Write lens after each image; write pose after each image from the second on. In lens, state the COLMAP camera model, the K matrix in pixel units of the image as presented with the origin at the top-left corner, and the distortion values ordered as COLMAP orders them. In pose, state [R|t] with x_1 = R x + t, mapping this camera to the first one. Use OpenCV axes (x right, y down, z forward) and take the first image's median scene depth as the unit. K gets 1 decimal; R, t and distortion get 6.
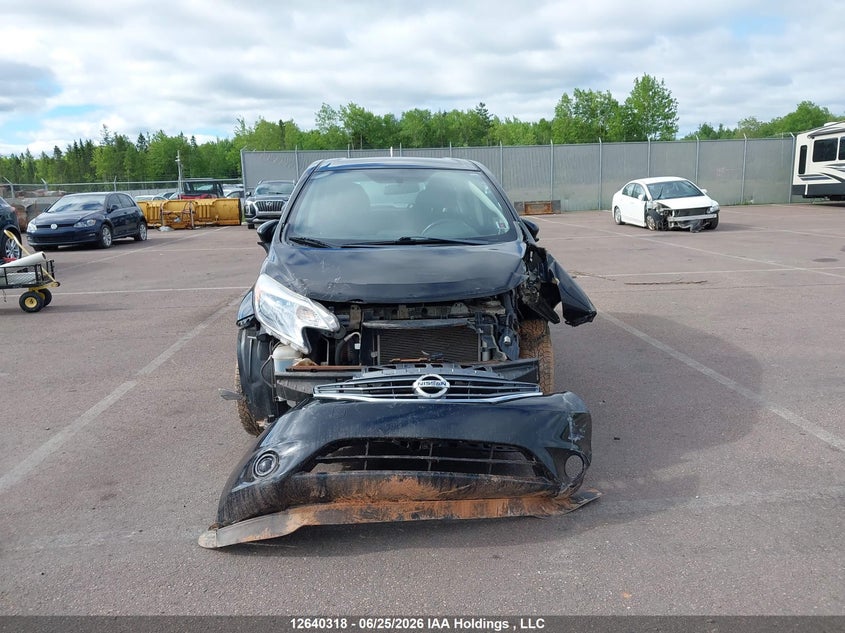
lens RADIAL K [[682.5, 0, 422.5], [0, 682.5, 316.5], [0, 0, 1]] dist [0.068321, -0.098495]
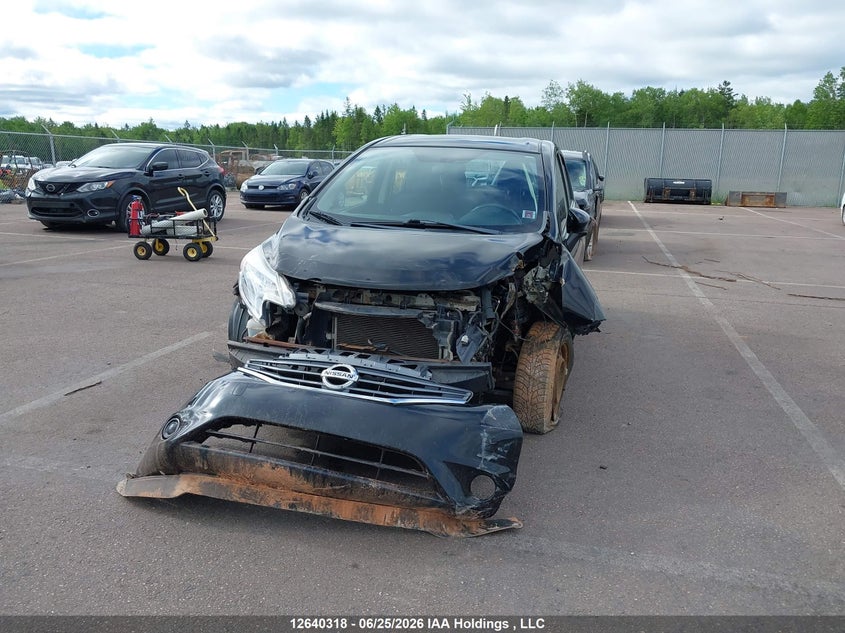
lens RADIAL K [[675.6, 0, 491.0], [0, 675.6, 314.5], [0, 0, 1]] dist [0.062094, -0.107639]
pose [[0.943938, 0.120115, -0.307494, 0.384938], [-0.110537, 0.992691, 0.048446, -0.042134], [0.311066, -0.011741, 0.950316, 0.129035]]
